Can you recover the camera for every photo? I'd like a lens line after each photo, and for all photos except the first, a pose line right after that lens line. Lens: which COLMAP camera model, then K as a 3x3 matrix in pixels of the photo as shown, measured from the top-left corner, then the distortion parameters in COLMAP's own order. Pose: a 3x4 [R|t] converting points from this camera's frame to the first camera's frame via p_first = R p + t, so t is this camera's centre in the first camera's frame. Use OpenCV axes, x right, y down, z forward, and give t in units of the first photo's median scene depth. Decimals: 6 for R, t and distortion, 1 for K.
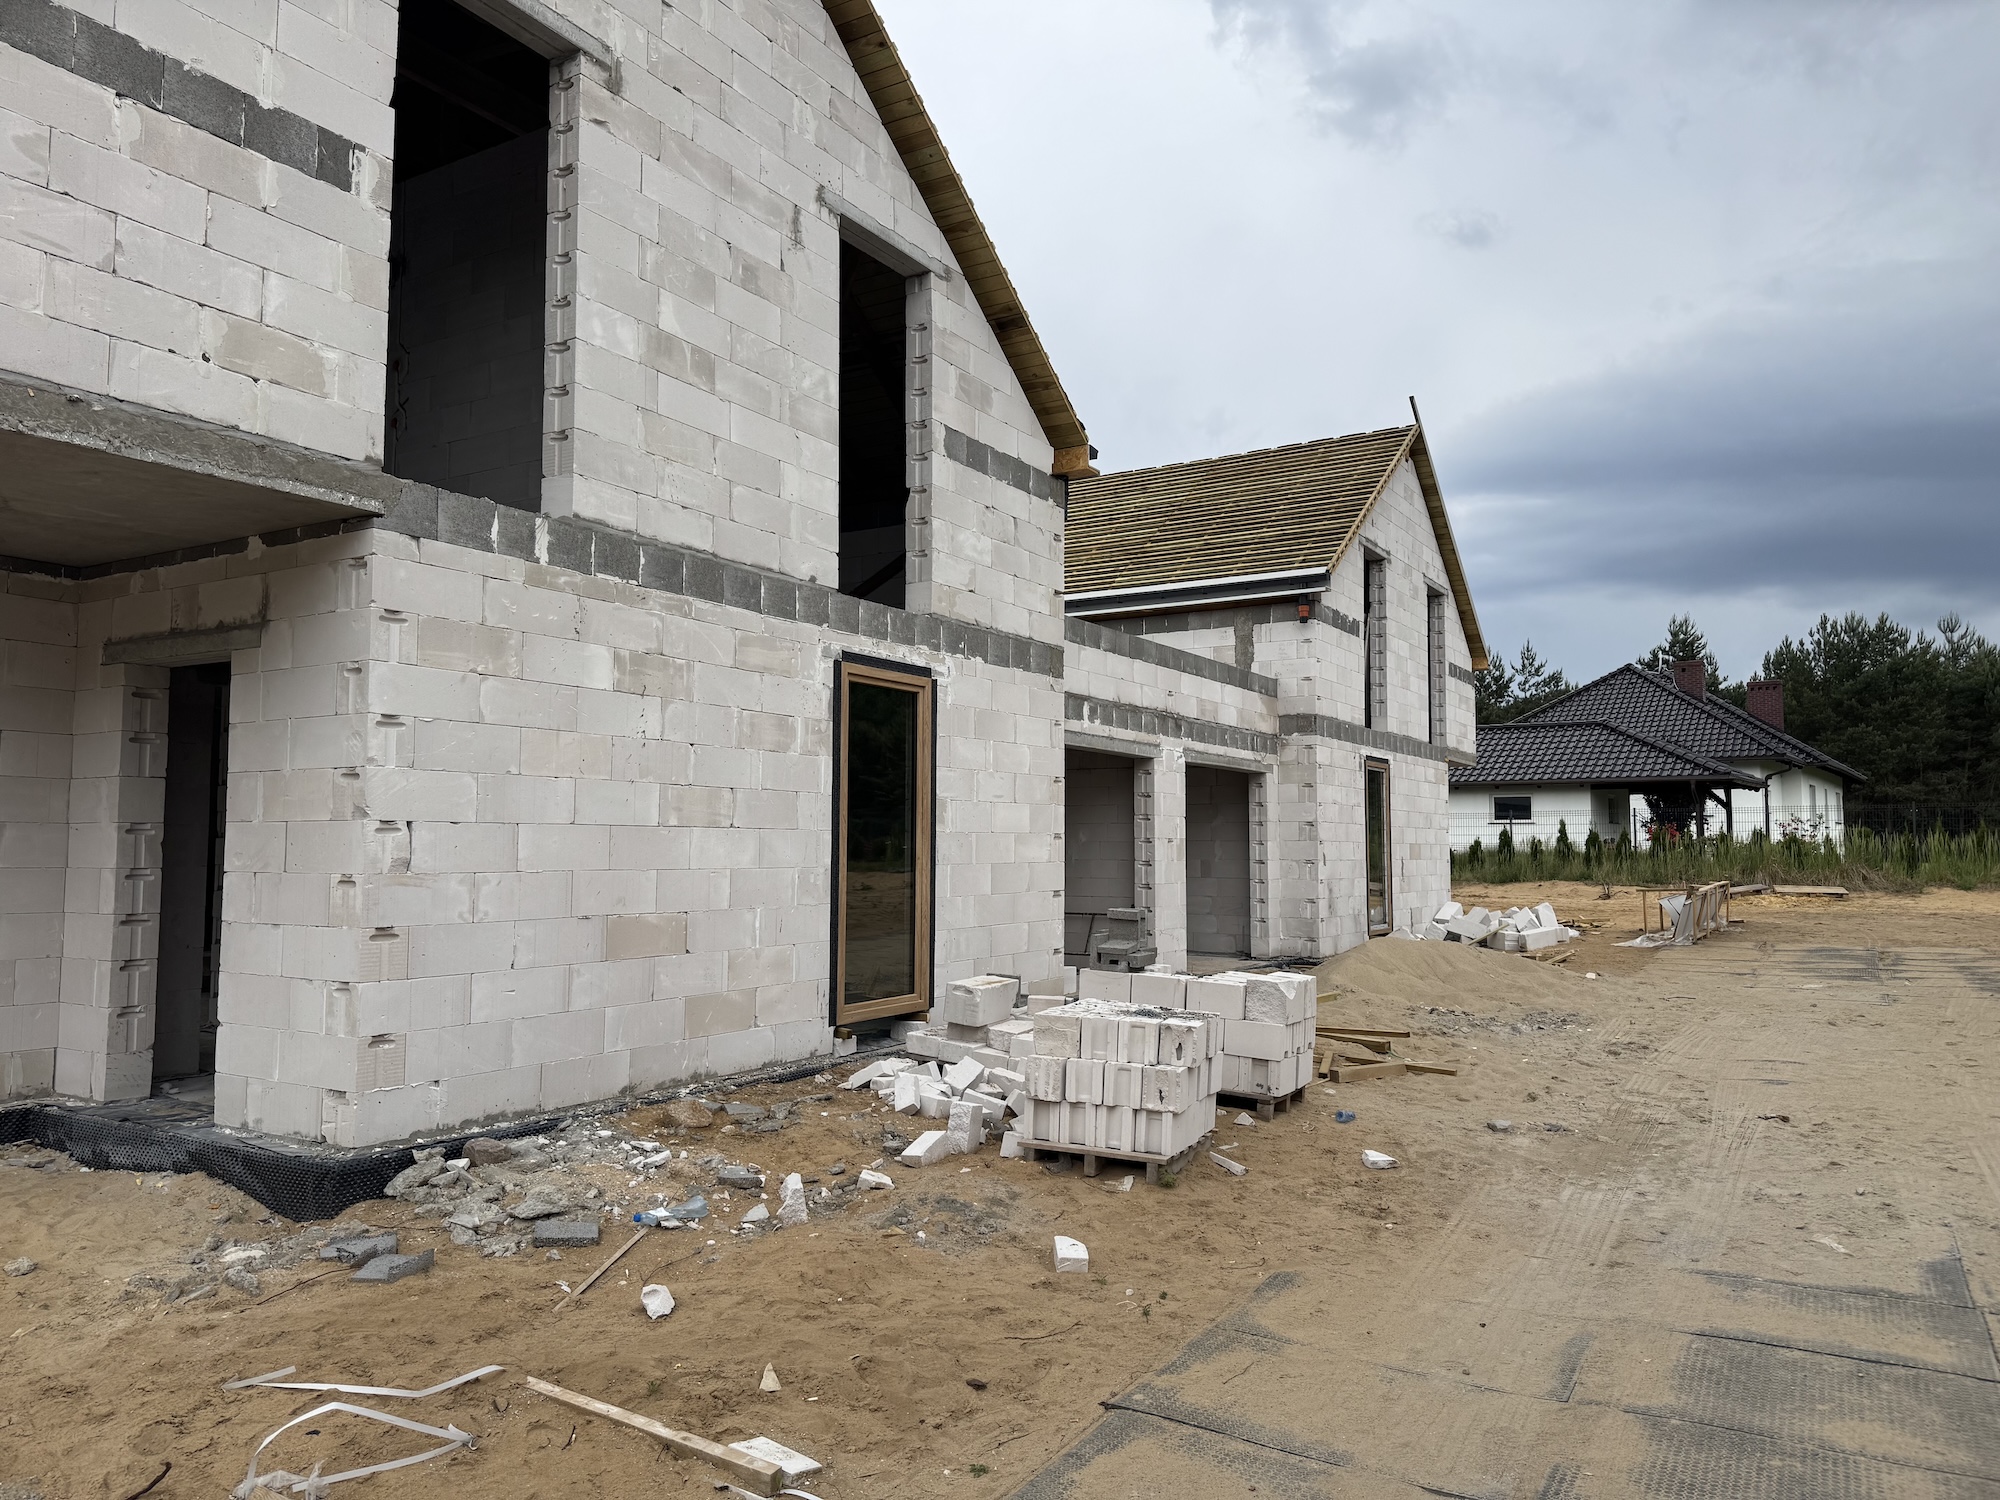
lens RADIAL K [[1384.6, 0, 988.4], [0, 1384.6, 749.8], [0, 0, 1]] dist [0.125866, -0.188839]
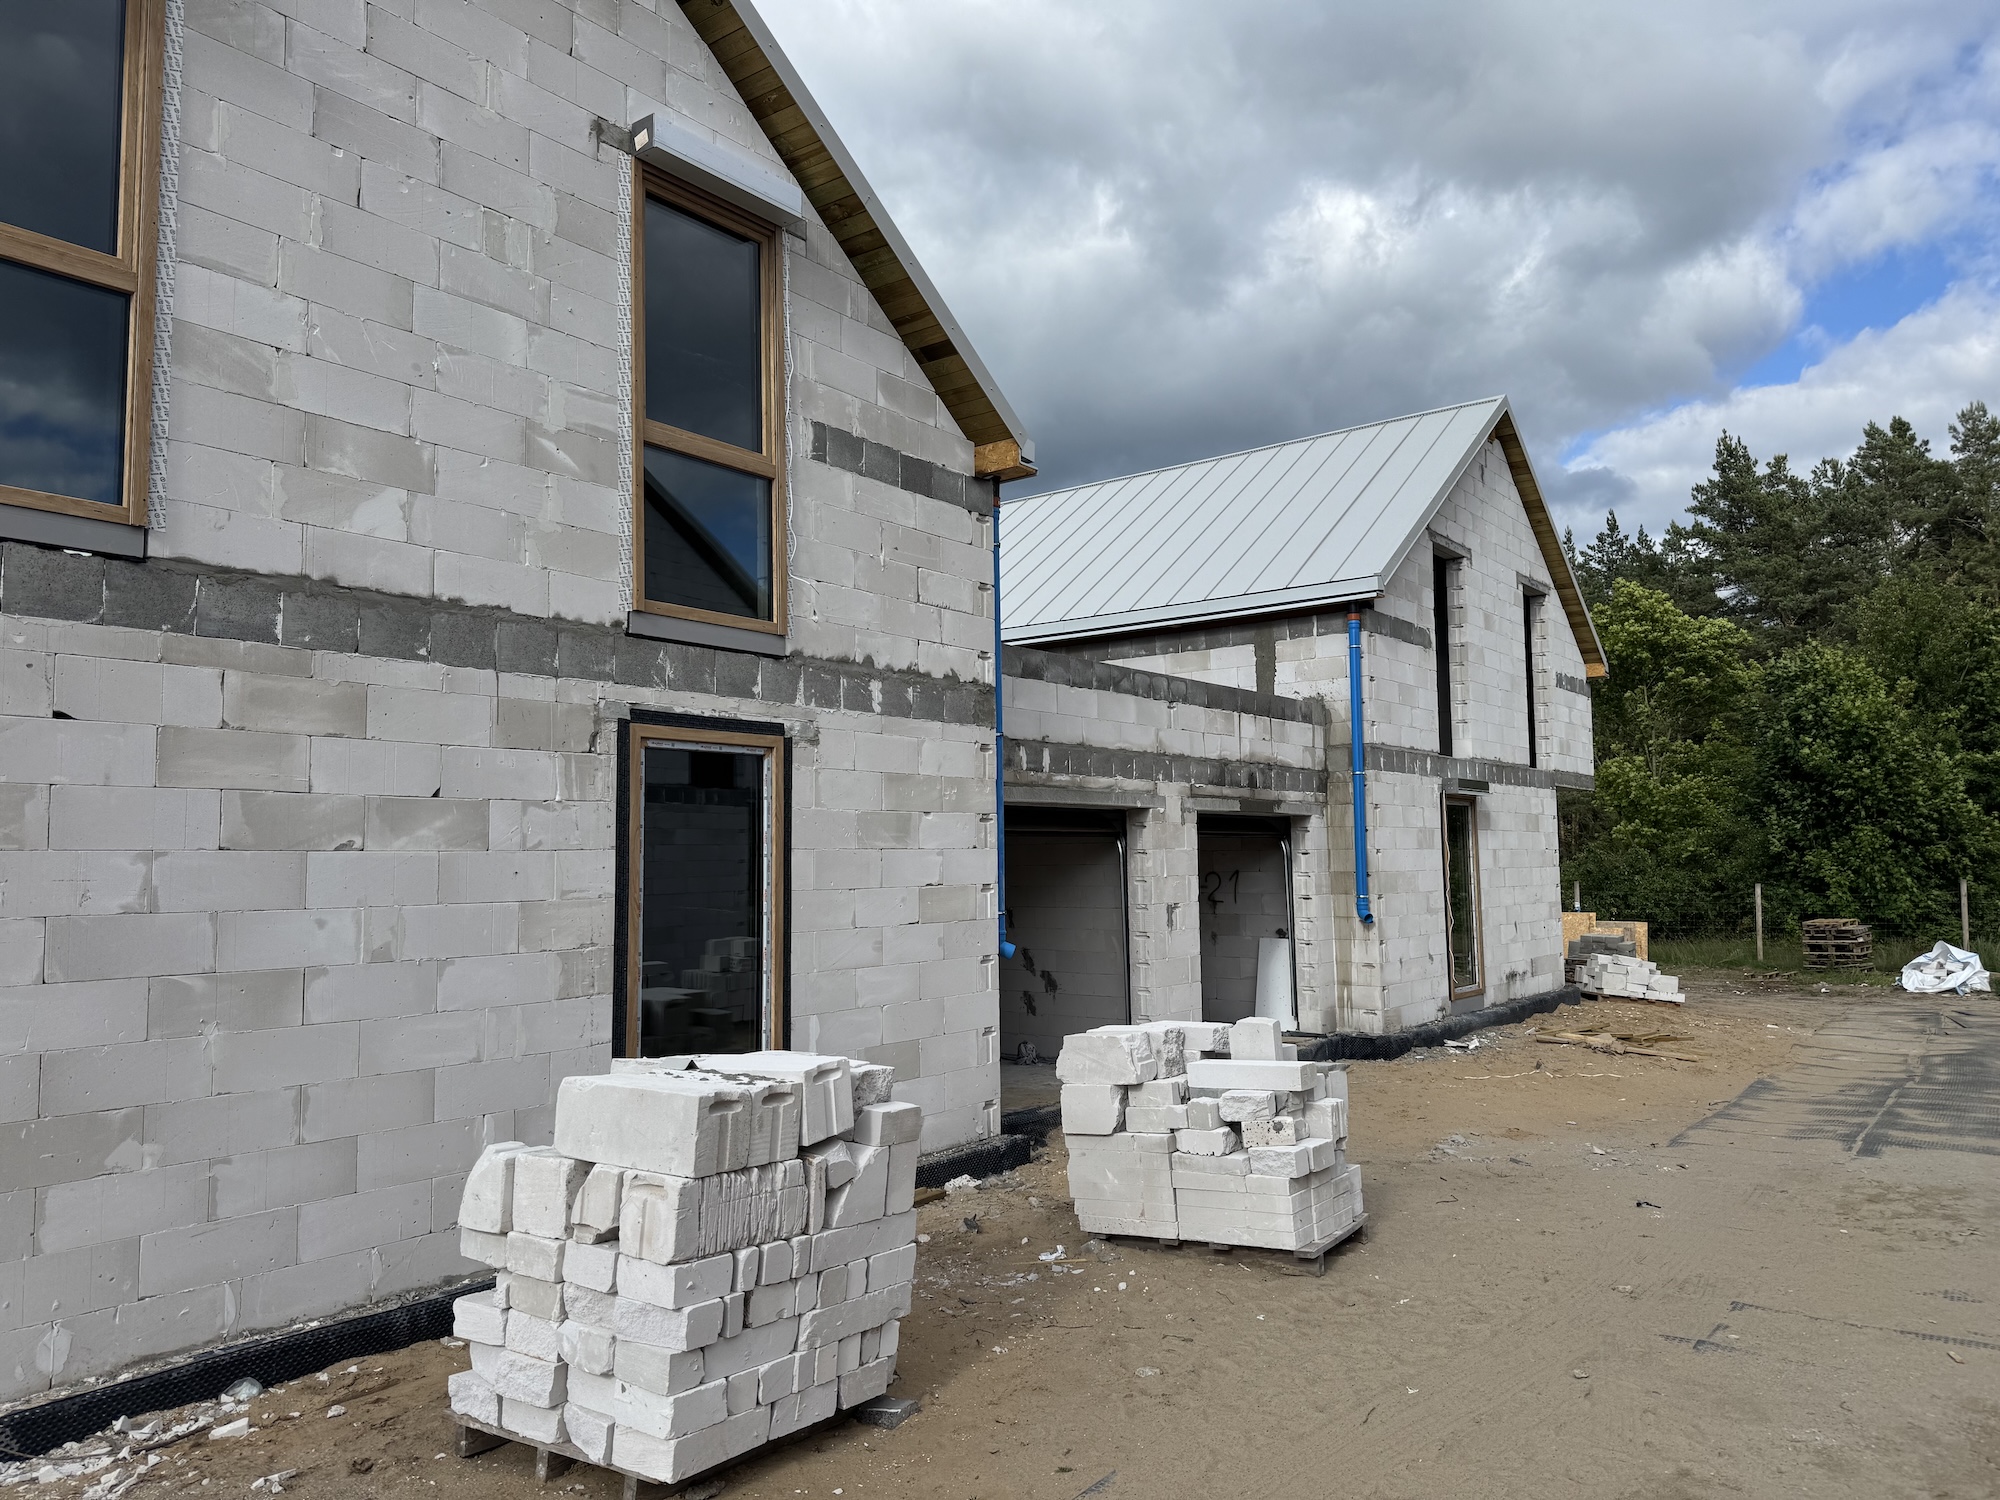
lens RADIAL K [[1427.4, 0, 1000.0], [0, 1427.4, 750.0], [0, 0, 1]] dist [-0.003227, -0.001233]
pose [[0.995380, -0.029760, -0.091281, 0.143136], [0.028733, 0.999508, -0.012542, -0.027711], [0.091609, 0.009862, 0.995746, 0.200556]]
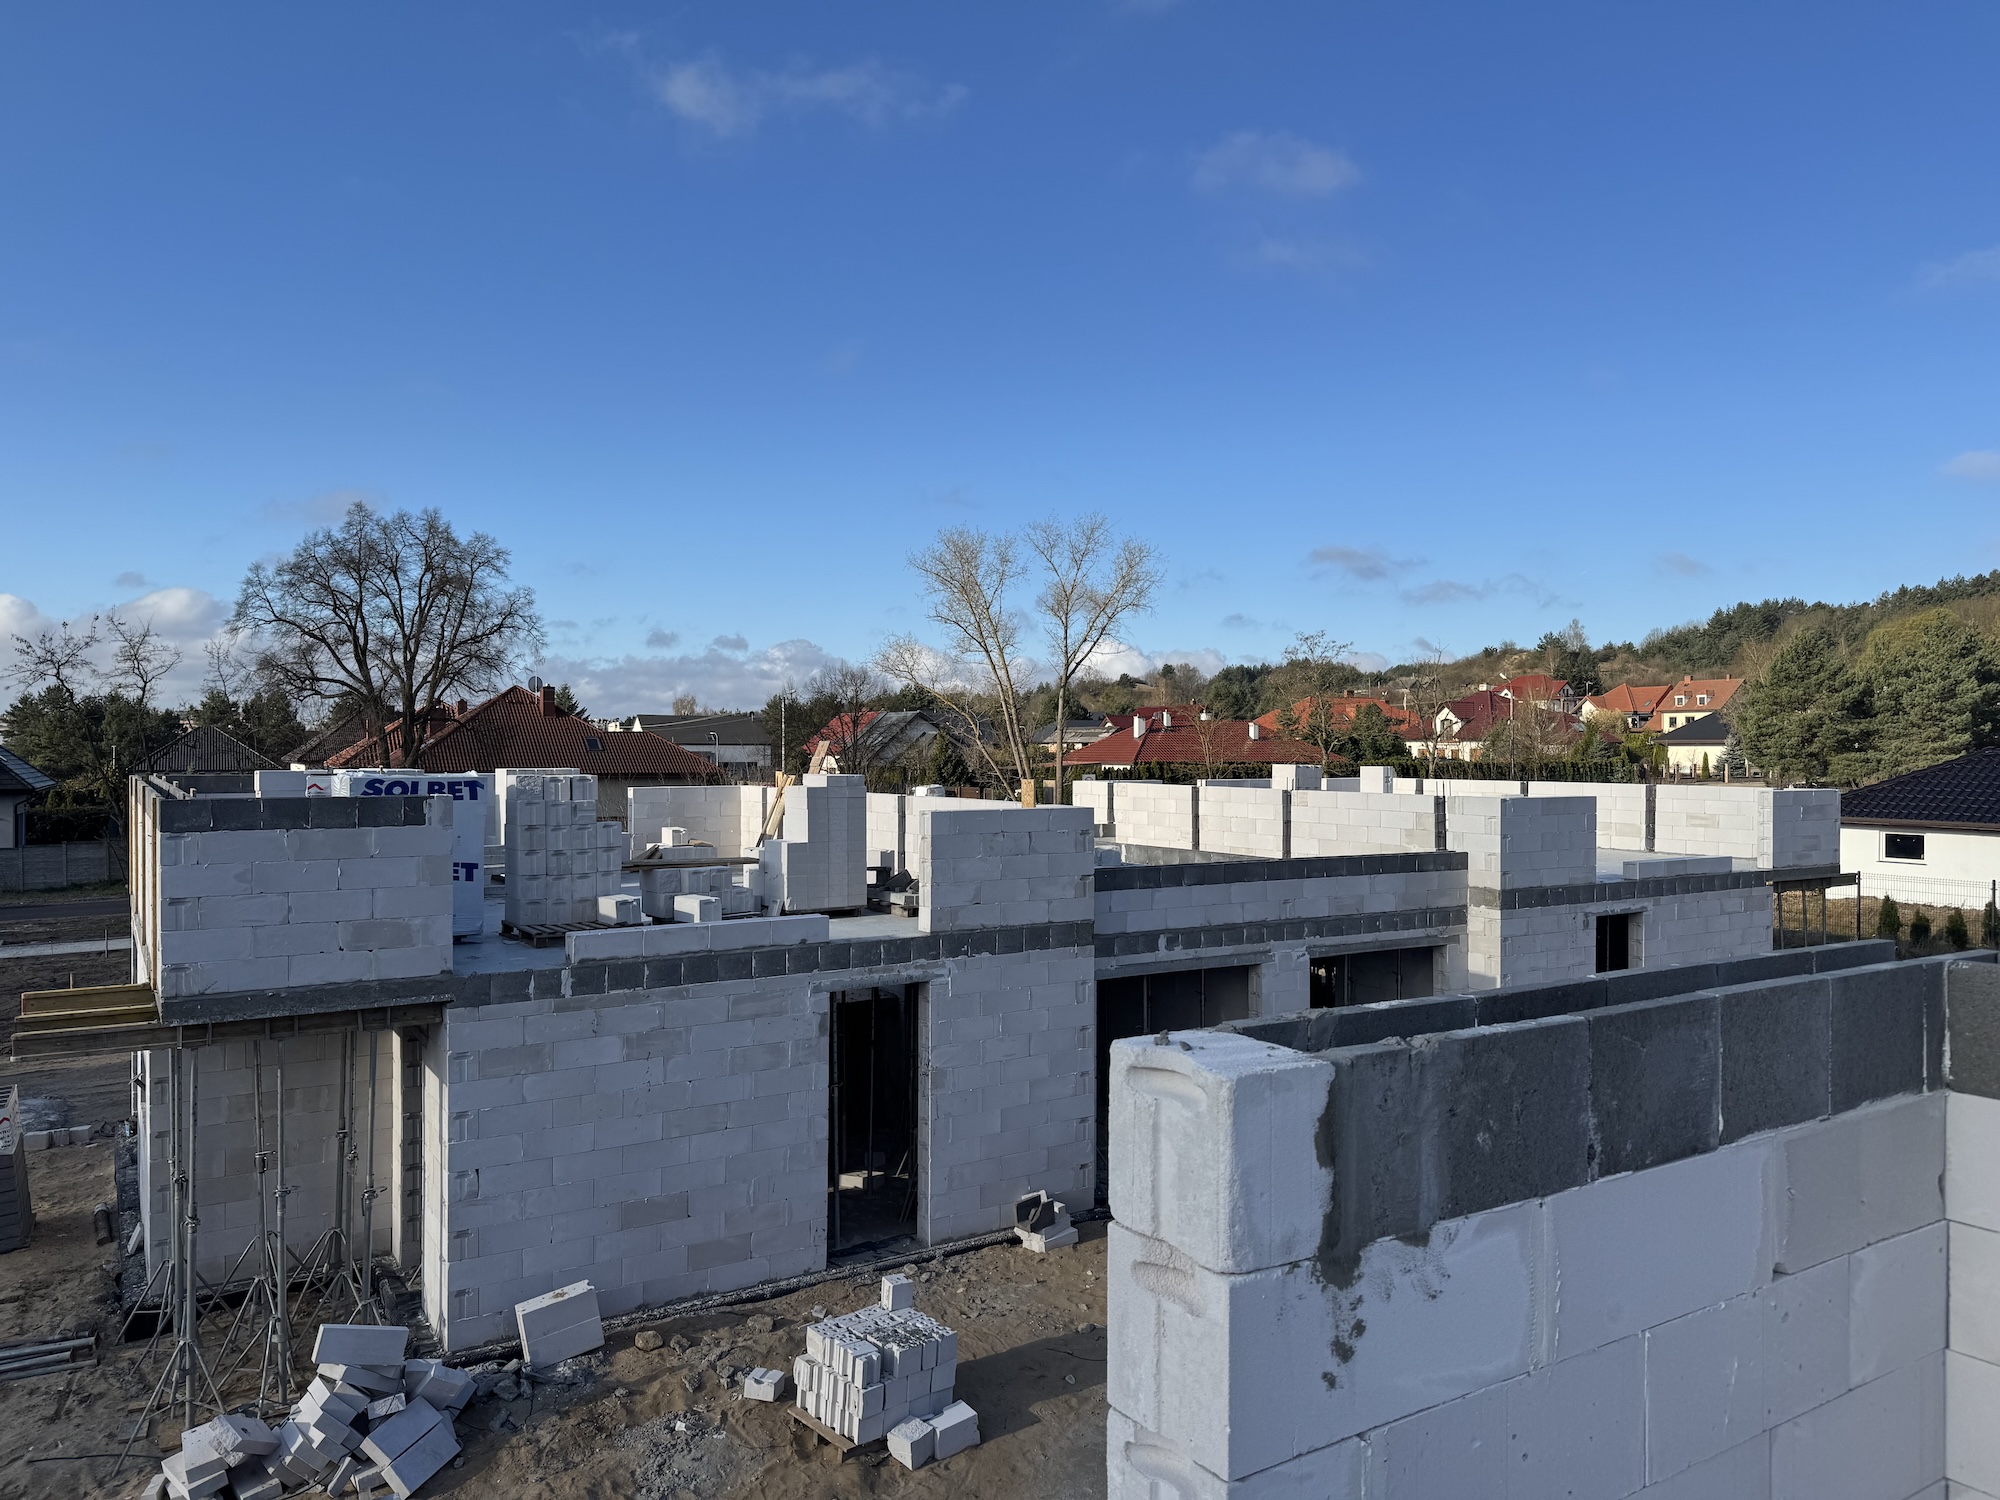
lens RADIAL K [[1384.6, 0, 988.4], [0, 1384.6, 749.8], [0, 0, 1]] dist [0.125866, -0.188839]
pose [[0.902791, -0.011132, -0.429935, 0.538156], [0.037246, 0.997933, 0.052372, -0.312218], [0.428464, -0.063295, 0.901339, -0.168388]]
